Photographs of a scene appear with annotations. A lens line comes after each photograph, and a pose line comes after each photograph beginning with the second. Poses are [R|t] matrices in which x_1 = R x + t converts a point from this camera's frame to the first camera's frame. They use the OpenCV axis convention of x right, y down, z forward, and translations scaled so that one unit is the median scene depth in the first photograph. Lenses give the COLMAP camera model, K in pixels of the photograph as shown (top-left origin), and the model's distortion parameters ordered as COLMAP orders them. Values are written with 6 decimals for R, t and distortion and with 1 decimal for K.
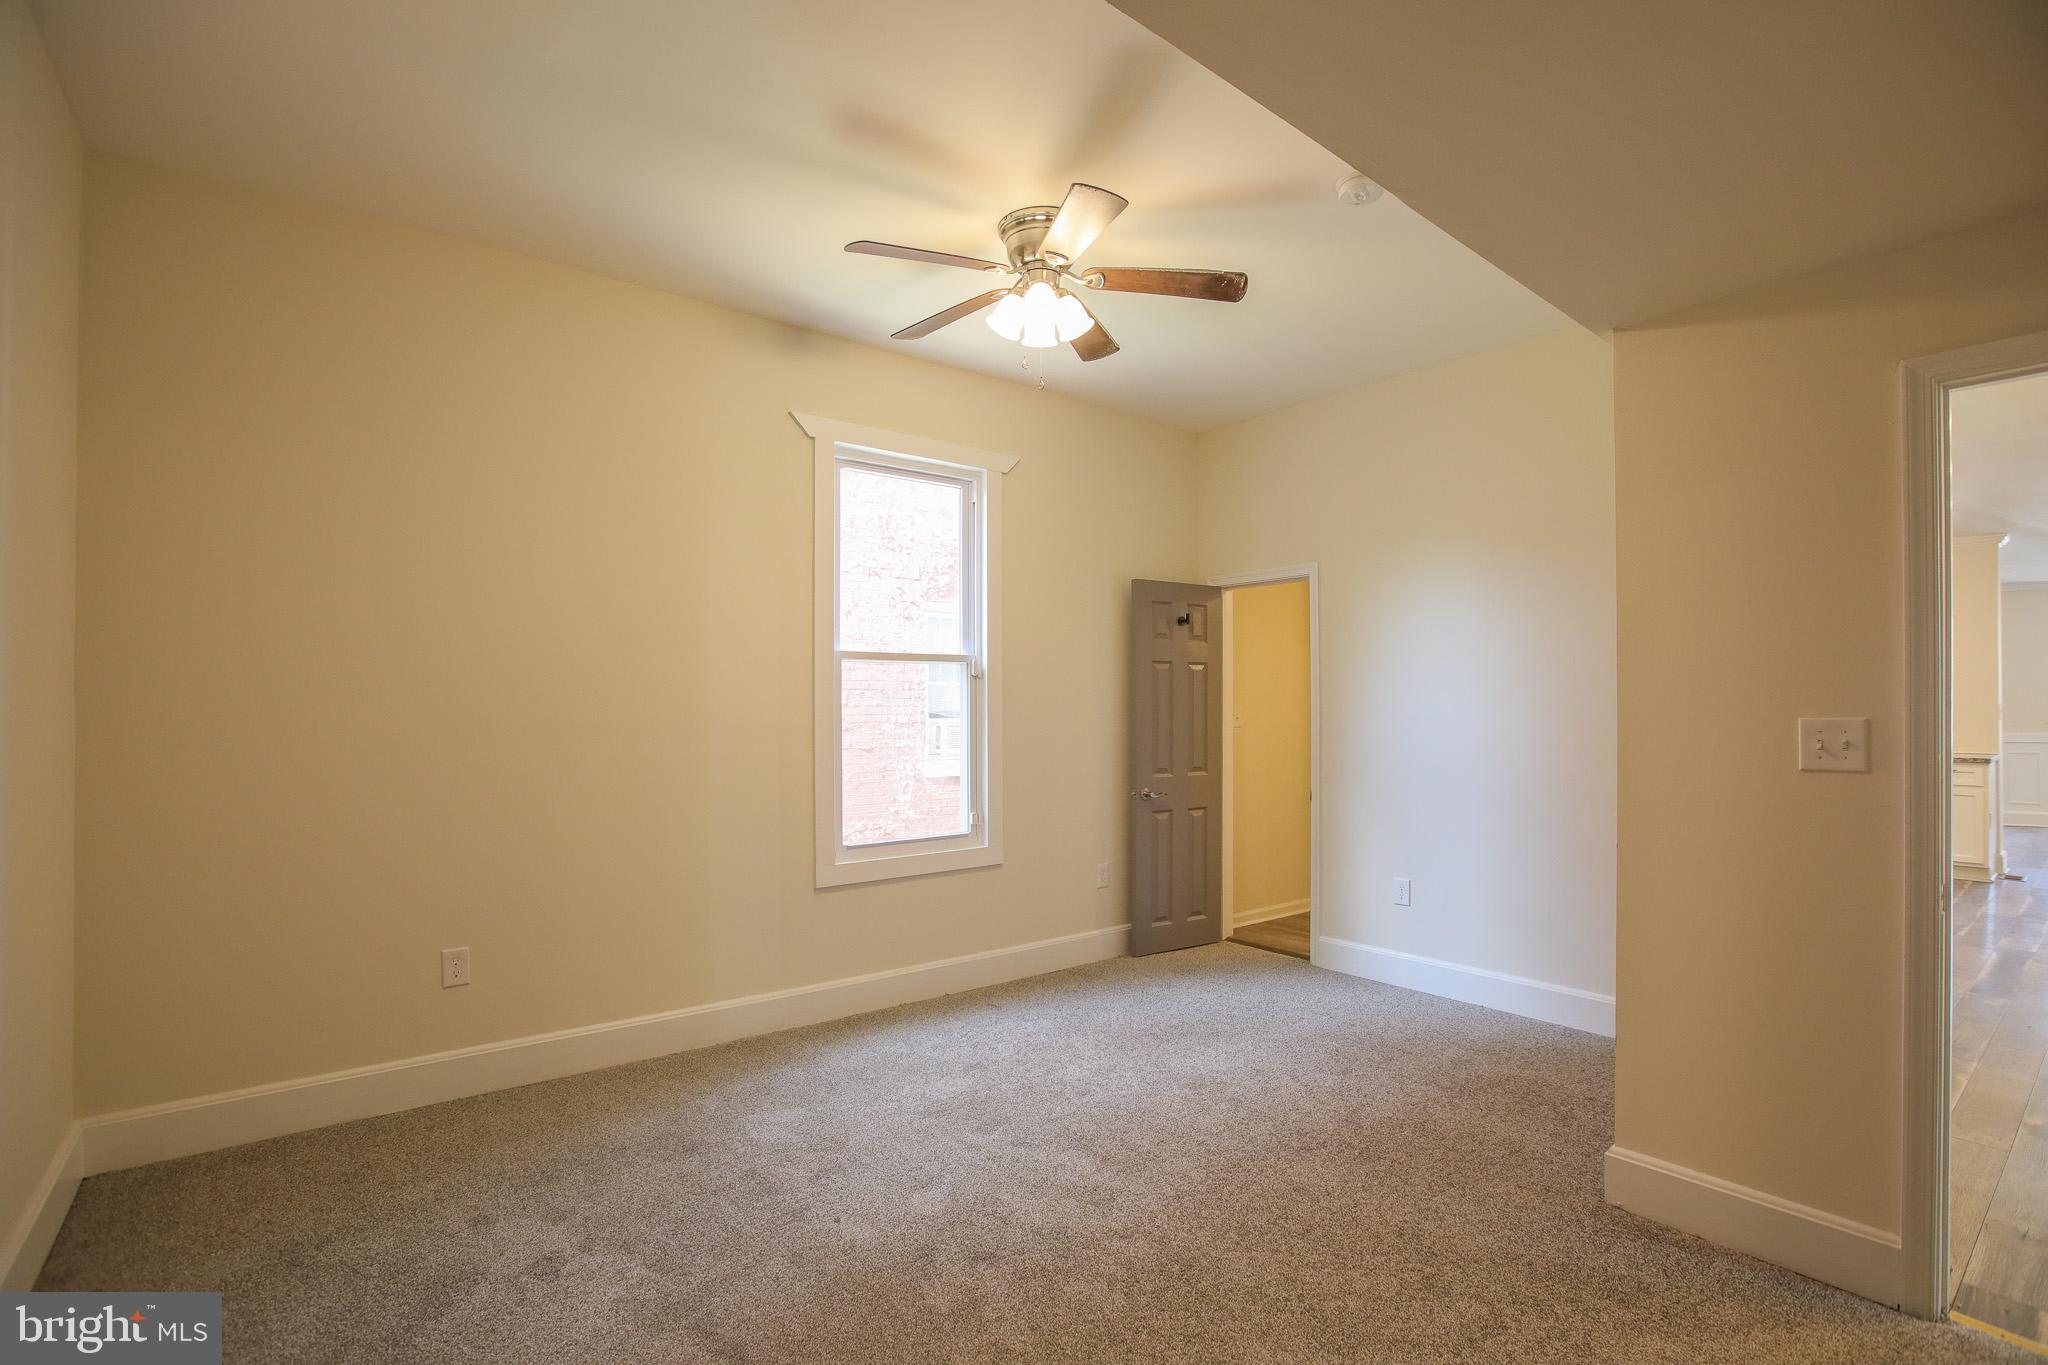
lens RADIAL K [[940.9, 0, 1015.3], [0, 940.9, 689.5], [0, 0, 1]] dist [-0.026948, 0.000549]
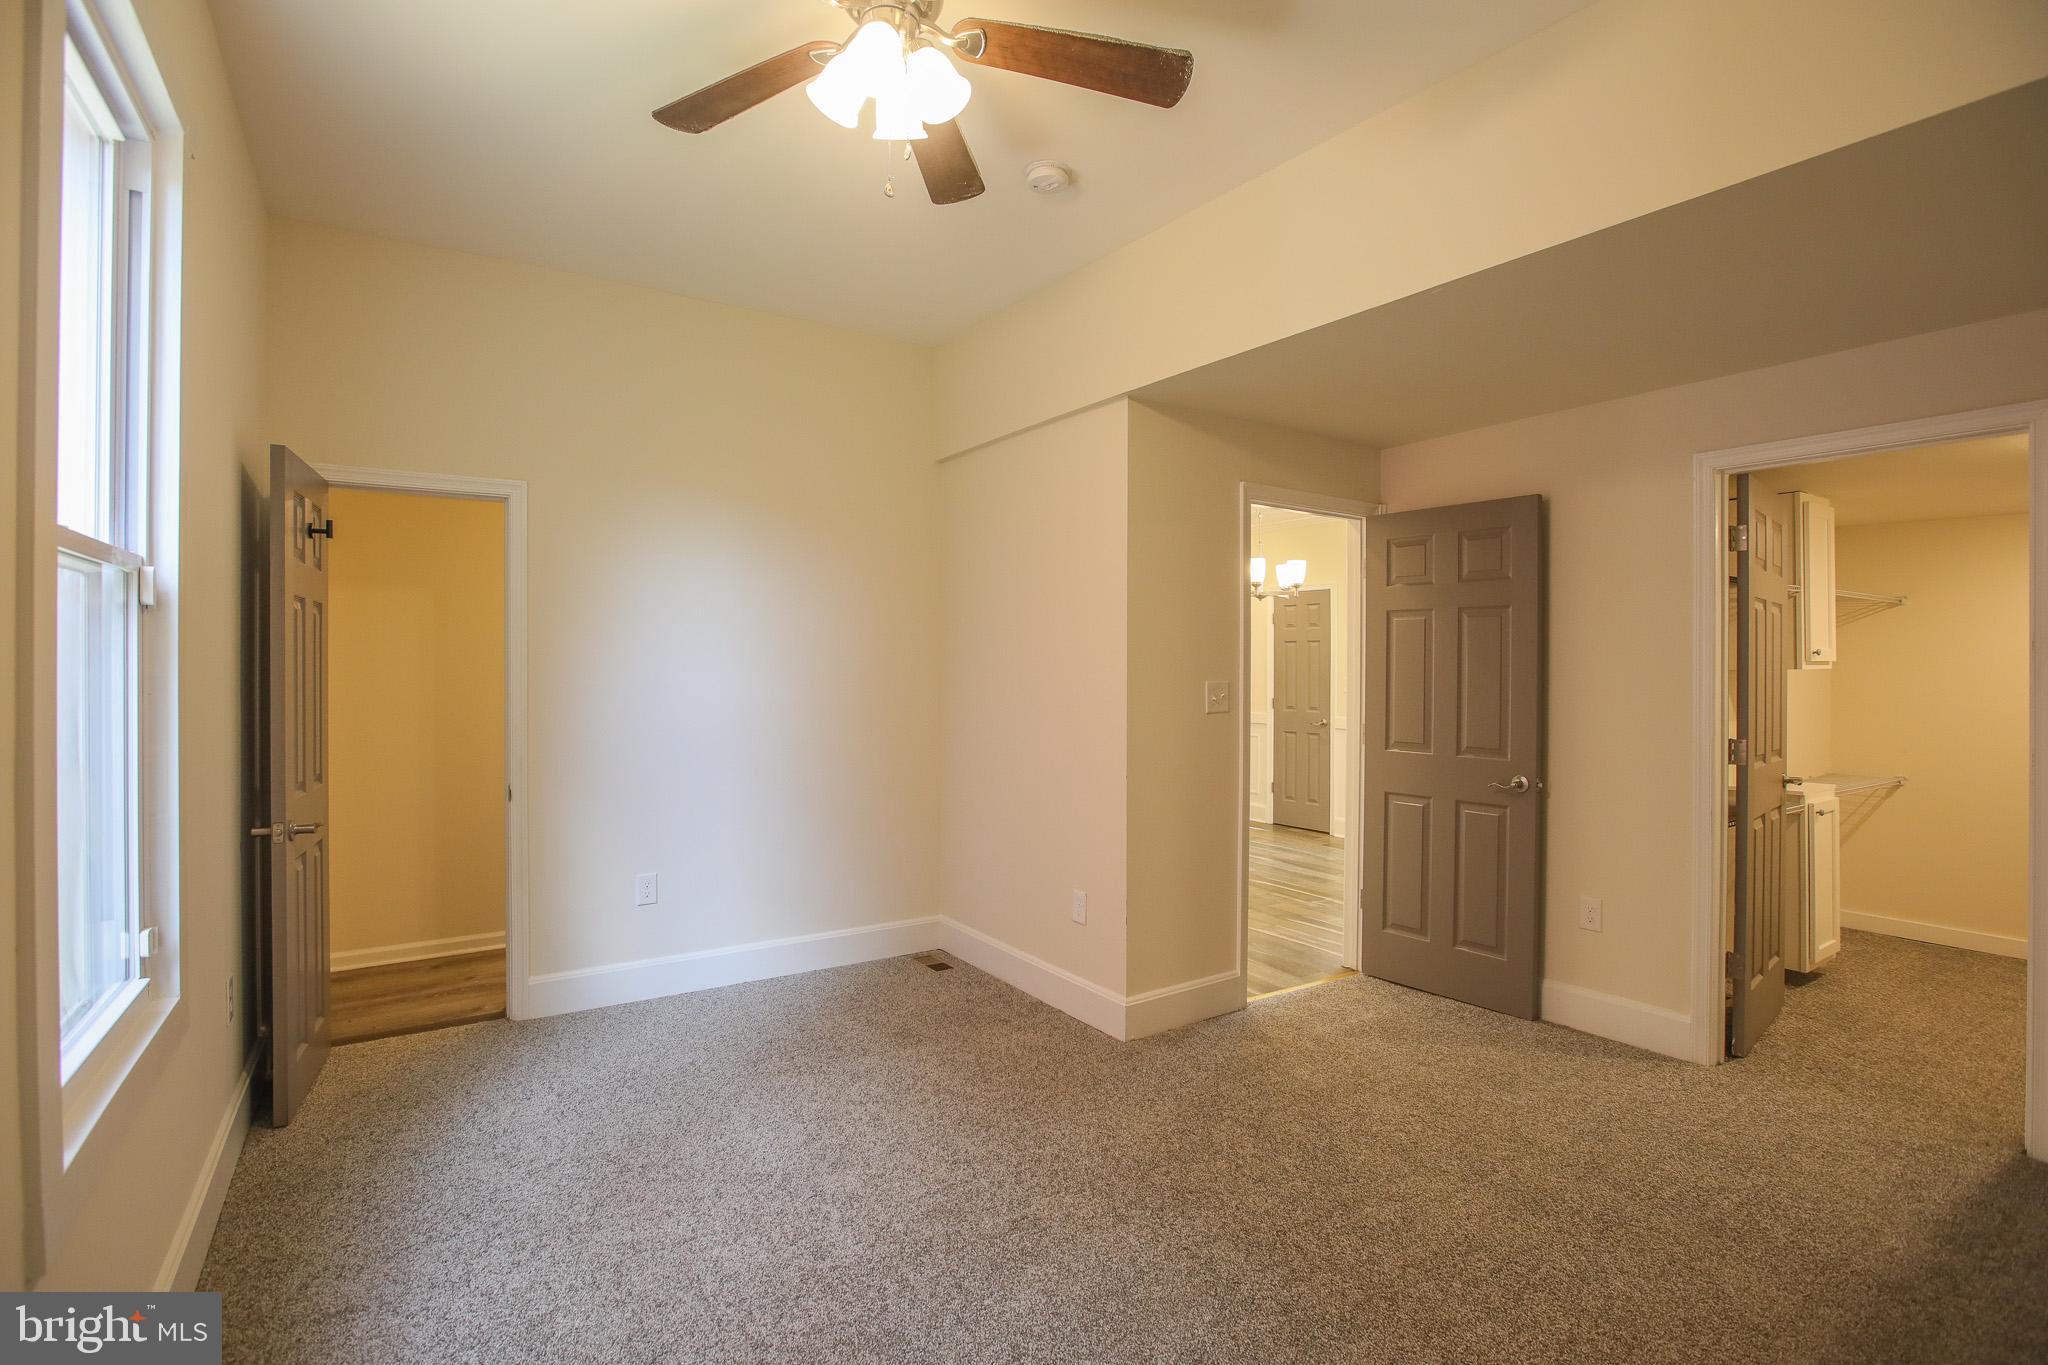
lens RADIAL K [[940.9, 0, 1028.4], [0, 940.9, 674.0], [0, 0, 1]] dist [-0.026948, 0.000549]
pose [[0.090854, -0.004498, 0.995854, -0.436023], [-0.015373, 0.999864, 0.005918, 0.006758], [-0.995746, -0.015847, 0.090772, 0.602360]]
